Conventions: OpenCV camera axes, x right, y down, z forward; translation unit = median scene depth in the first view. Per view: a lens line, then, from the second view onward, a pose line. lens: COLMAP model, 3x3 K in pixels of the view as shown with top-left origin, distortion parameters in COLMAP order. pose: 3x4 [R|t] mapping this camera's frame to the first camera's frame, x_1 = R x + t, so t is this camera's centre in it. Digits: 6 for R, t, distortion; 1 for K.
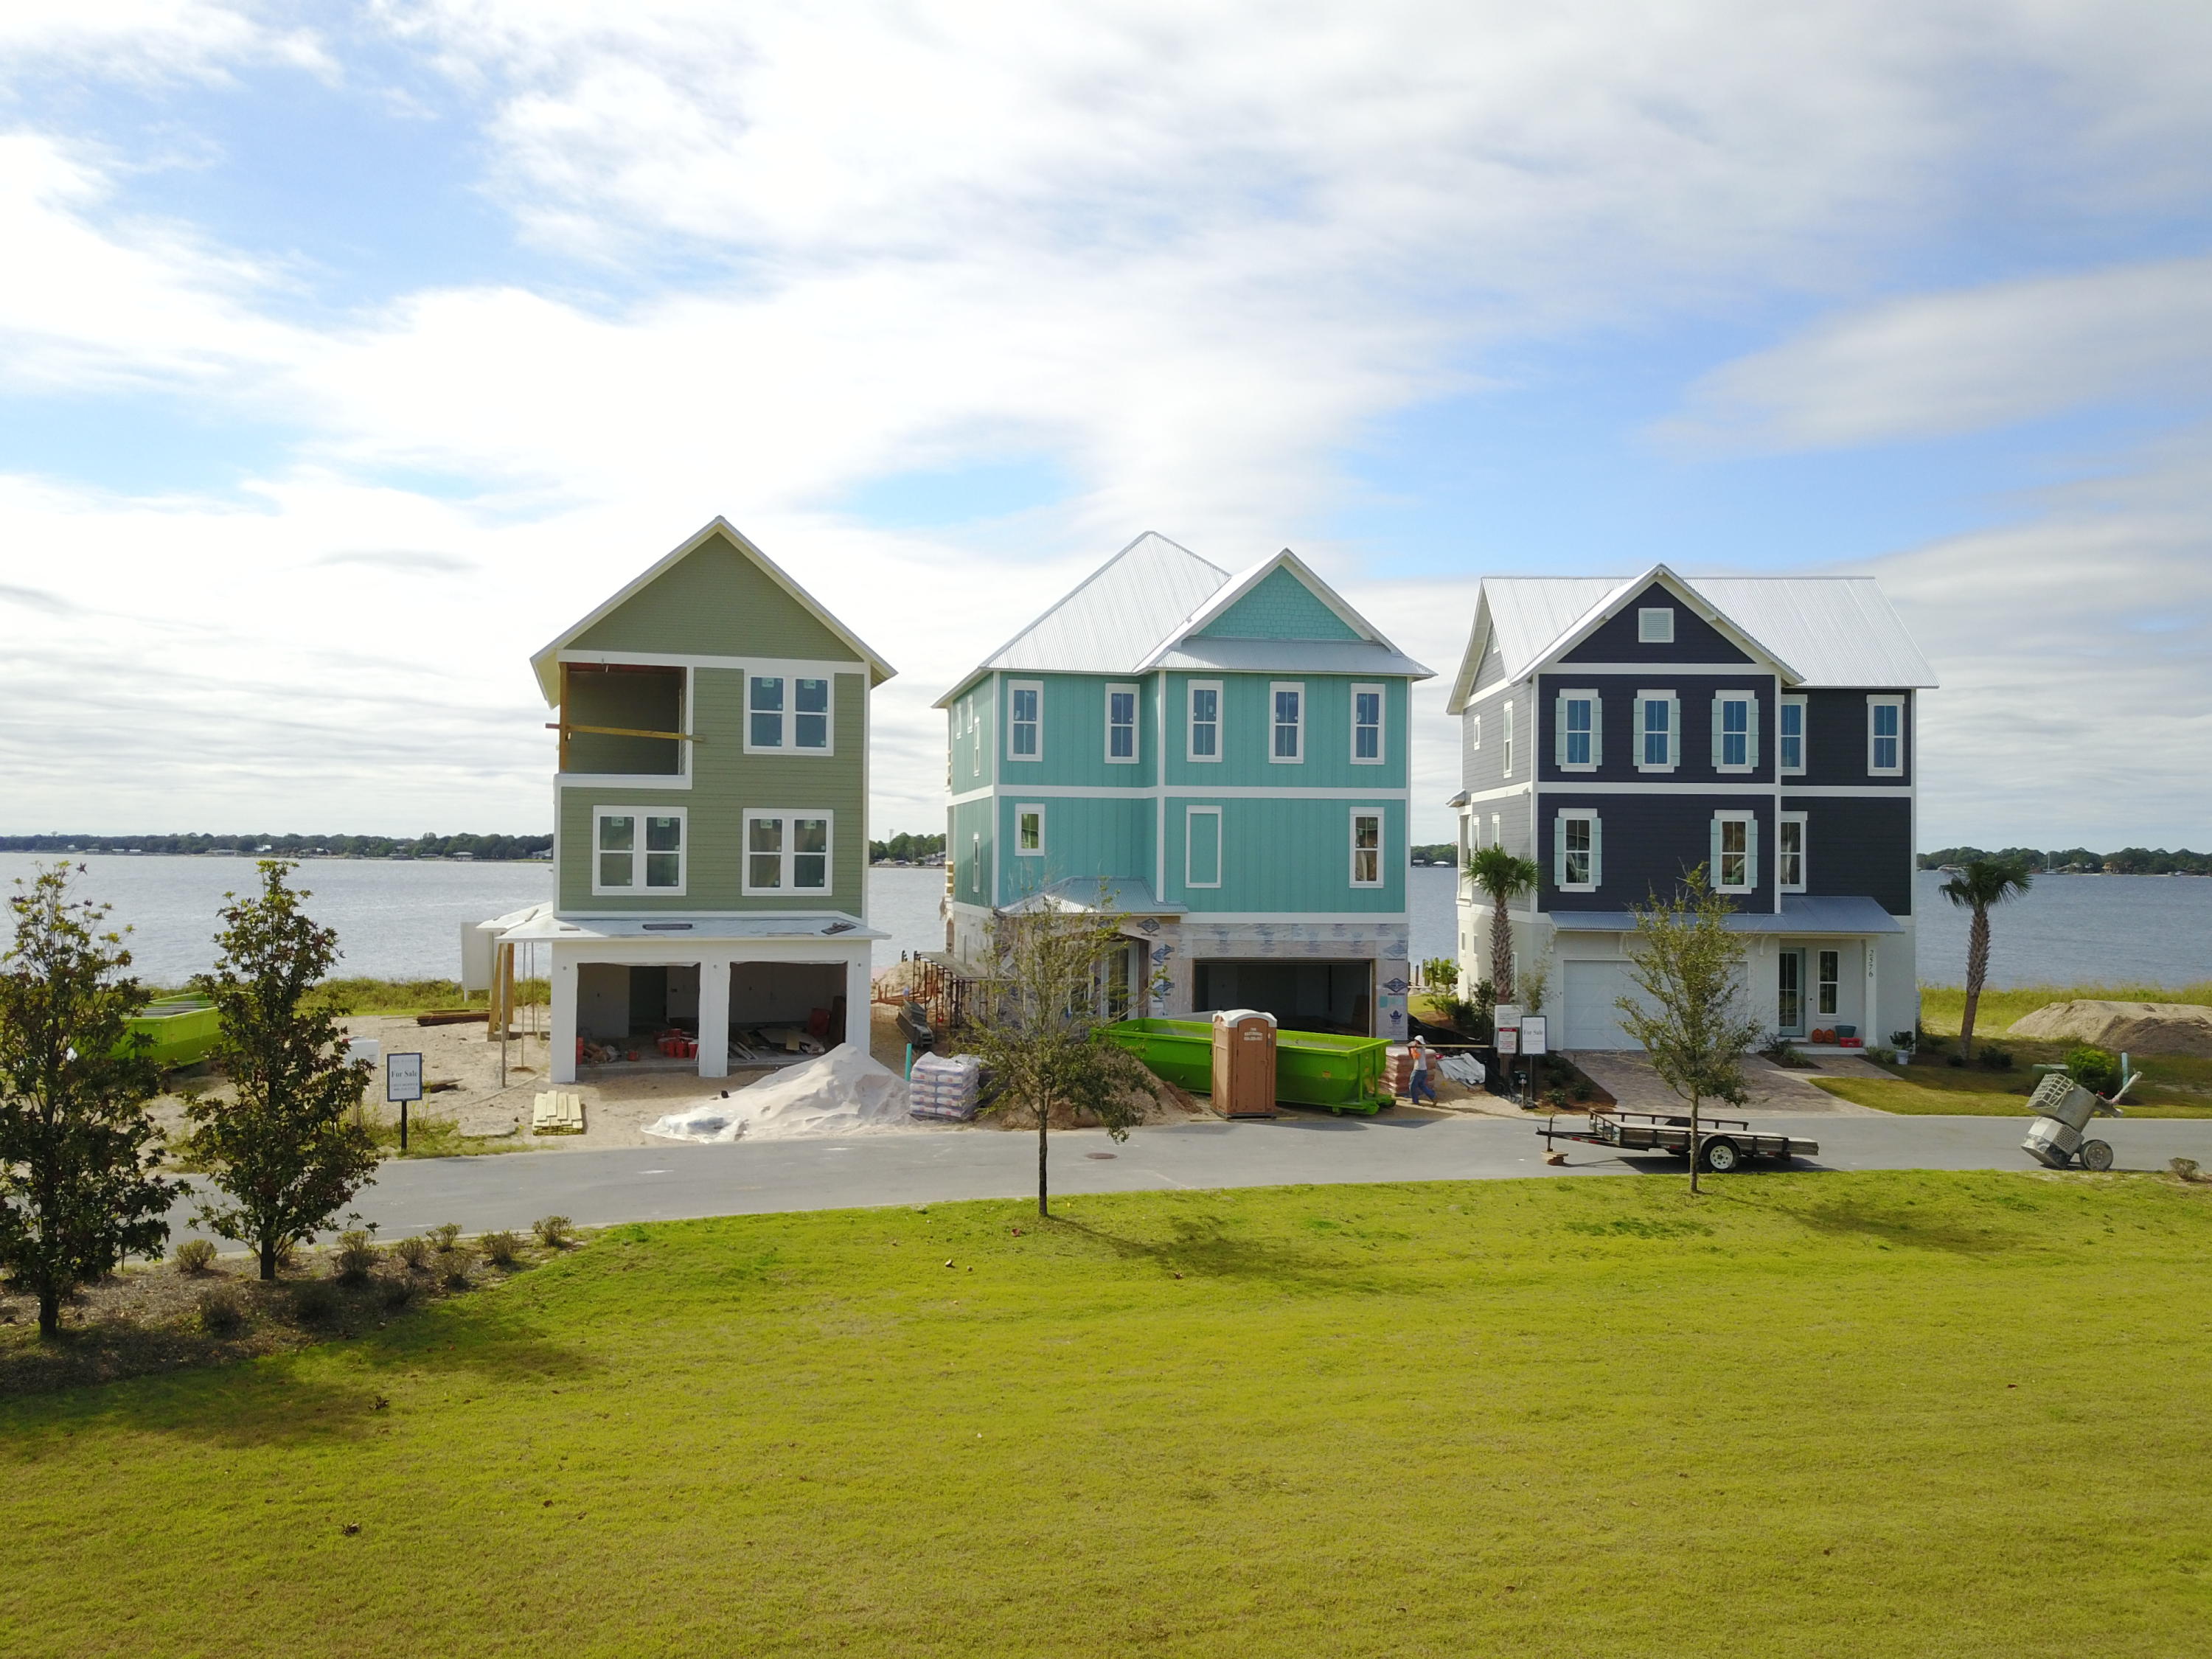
lens RADIAL K [[1682.4, 0, 1116.8], [0, 1682.4, 832.4], [0, 0, 1]] dist [0.048032, -0.007334]
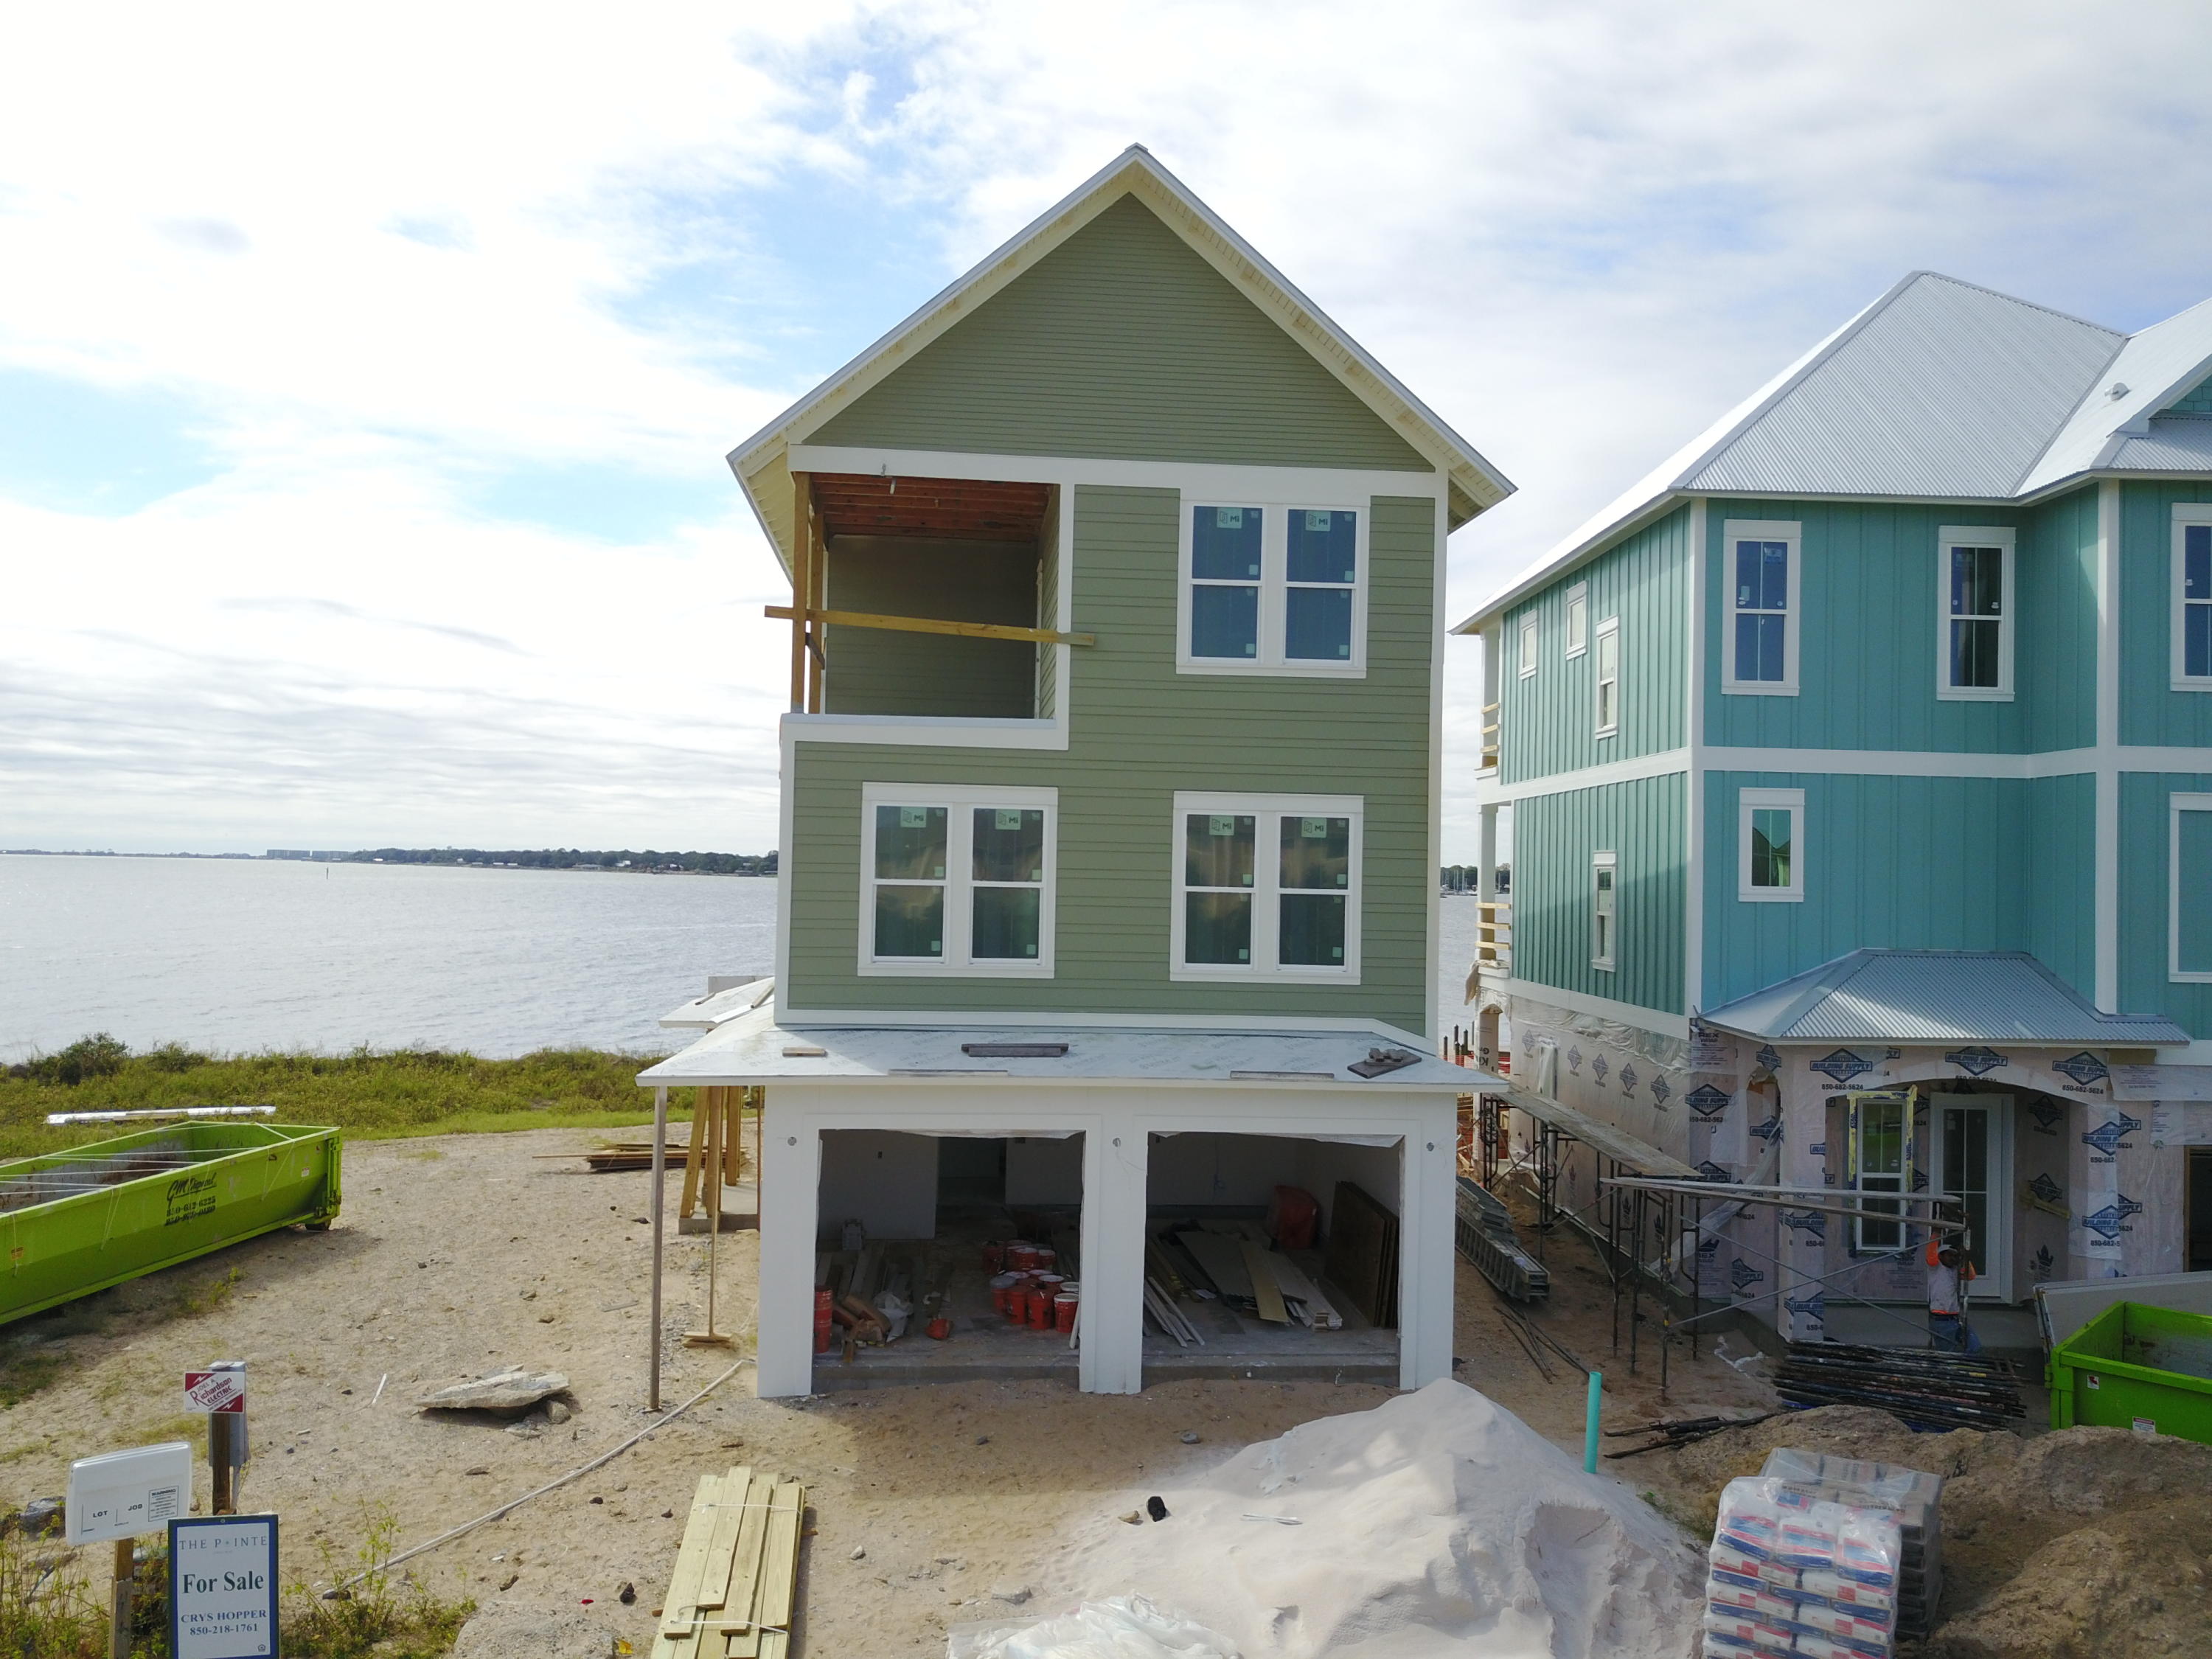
lens RADIAL K [[1682.4, 0, 1095.3], [0, 1682.4, 825.1], [0, 0, 1]] dist [0.048032, -0.007334]
pose [[0.980433, 0.006549, -0.196745, -0.147148], [-0.010073, 0.999806, -0.016913, 0.002883], [0.196596, 0.018564, 0.980309, 0.527478]]
